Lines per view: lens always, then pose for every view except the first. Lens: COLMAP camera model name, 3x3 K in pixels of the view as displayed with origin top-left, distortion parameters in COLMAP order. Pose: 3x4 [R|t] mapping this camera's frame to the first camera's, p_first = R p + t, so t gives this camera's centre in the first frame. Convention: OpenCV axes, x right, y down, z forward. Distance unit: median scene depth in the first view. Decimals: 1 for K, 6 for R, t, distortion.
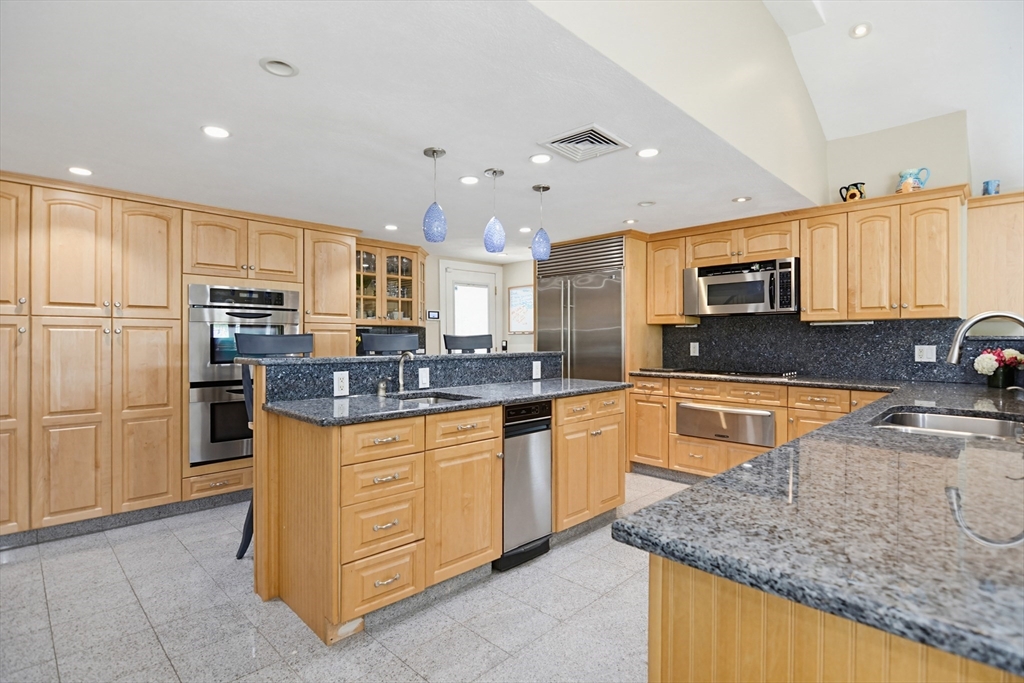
lens RADIAL K [[498.1, 0, 520.6], [0, 498.1, 341.7], [0, 0, 1]] dist [-0.026075, -0.000209]
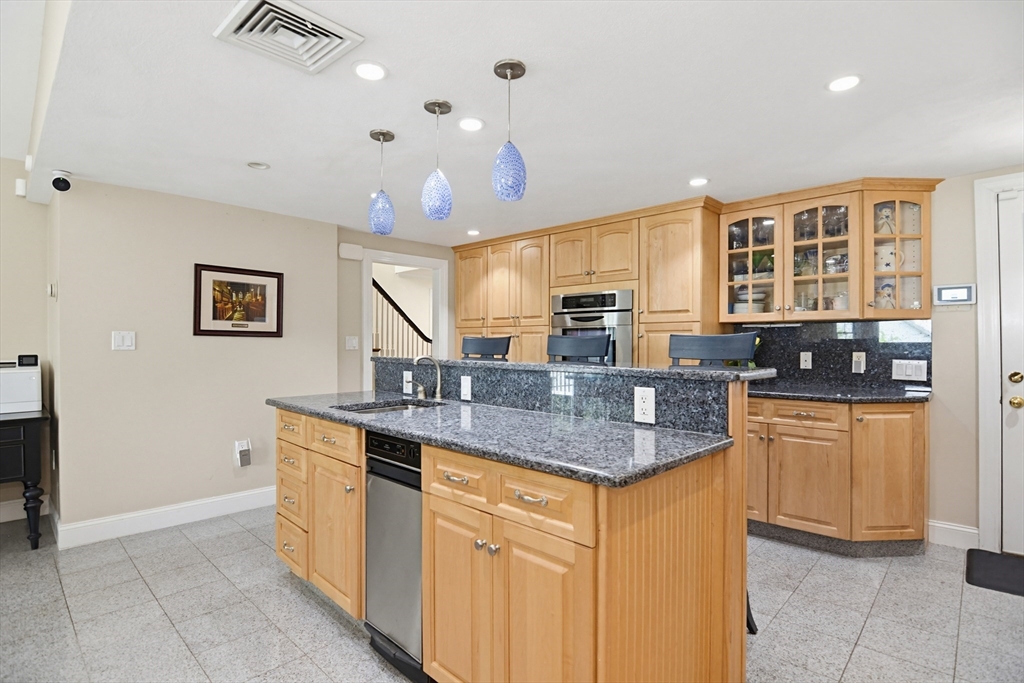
lens RADIAL K [[498.1, 0, 520.6], [0, 498.1, 341.7], [0, 0, 1]] dist [-0.026075, -0.000209]
pose [[0.007259, 0.000706, -0.999973, 0.500905], [-0.004770, 0.999988, 0.000672, -0.004779], [0.999962, 0.004765, 0.007262, 0.848139]]
